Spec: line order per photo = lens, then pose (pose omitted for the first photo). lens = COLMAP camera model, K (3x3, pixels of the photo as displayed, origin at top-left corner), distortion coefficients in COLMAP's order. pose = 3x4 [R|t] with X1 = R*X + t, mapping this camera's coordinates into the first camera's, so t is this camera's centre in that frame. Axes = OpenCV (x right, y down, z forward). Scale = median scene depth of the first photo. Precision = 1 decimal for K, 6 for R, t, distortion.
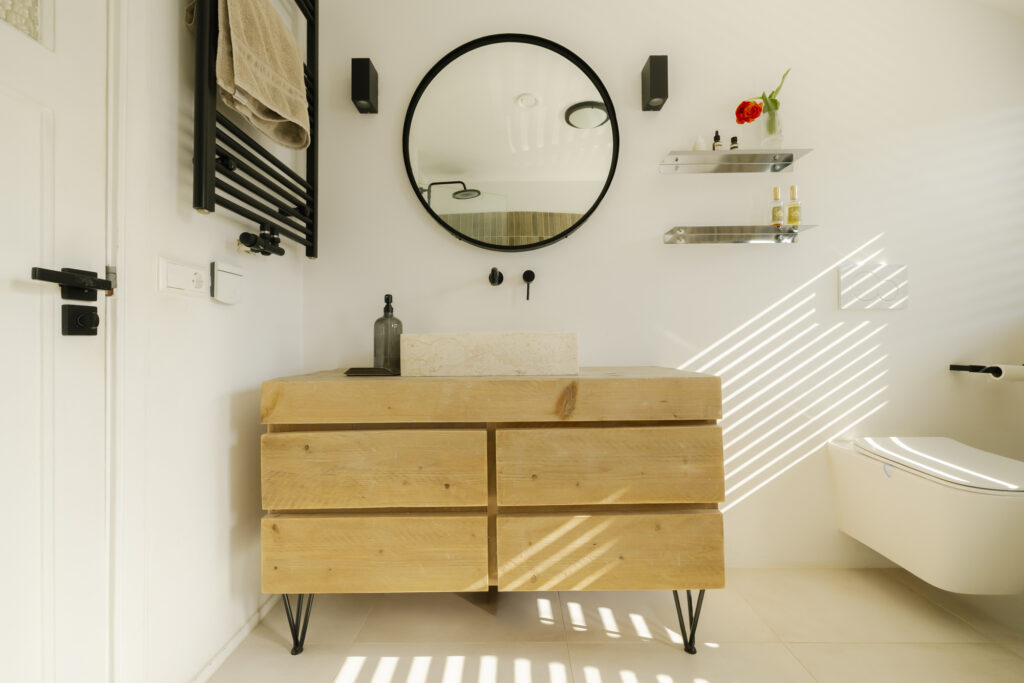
lens RADIAL K [[432.8, 0, 516.5], [0, 432.8, 336.7], [0, 0, 1]] dist [-0.000280, 0.000096]
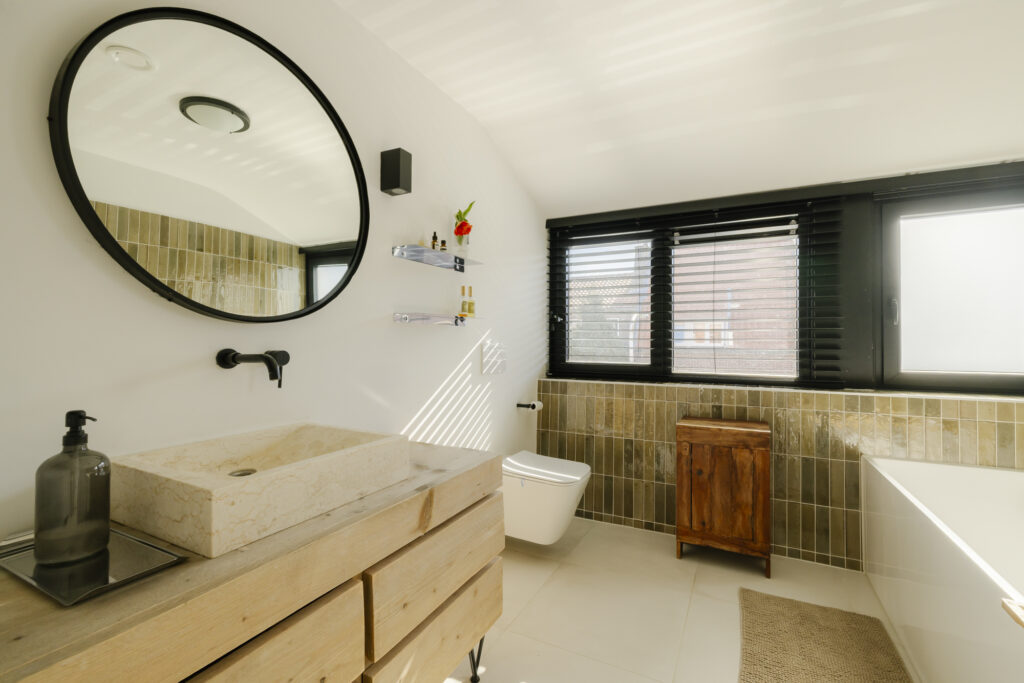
lens RADIAL K [[432.8, 0, 516.5], [0, 432.8, 336.7], [0, 0, 1]] dist [-0.000280, 0.000096]
pose [[0.457206, 0.017210, 0.889194, -0.522577], [-0.008198, 0.999852, -0.015137, -0.184633], [-0.889323, -0.000369, 0.457279, 0.275824]]
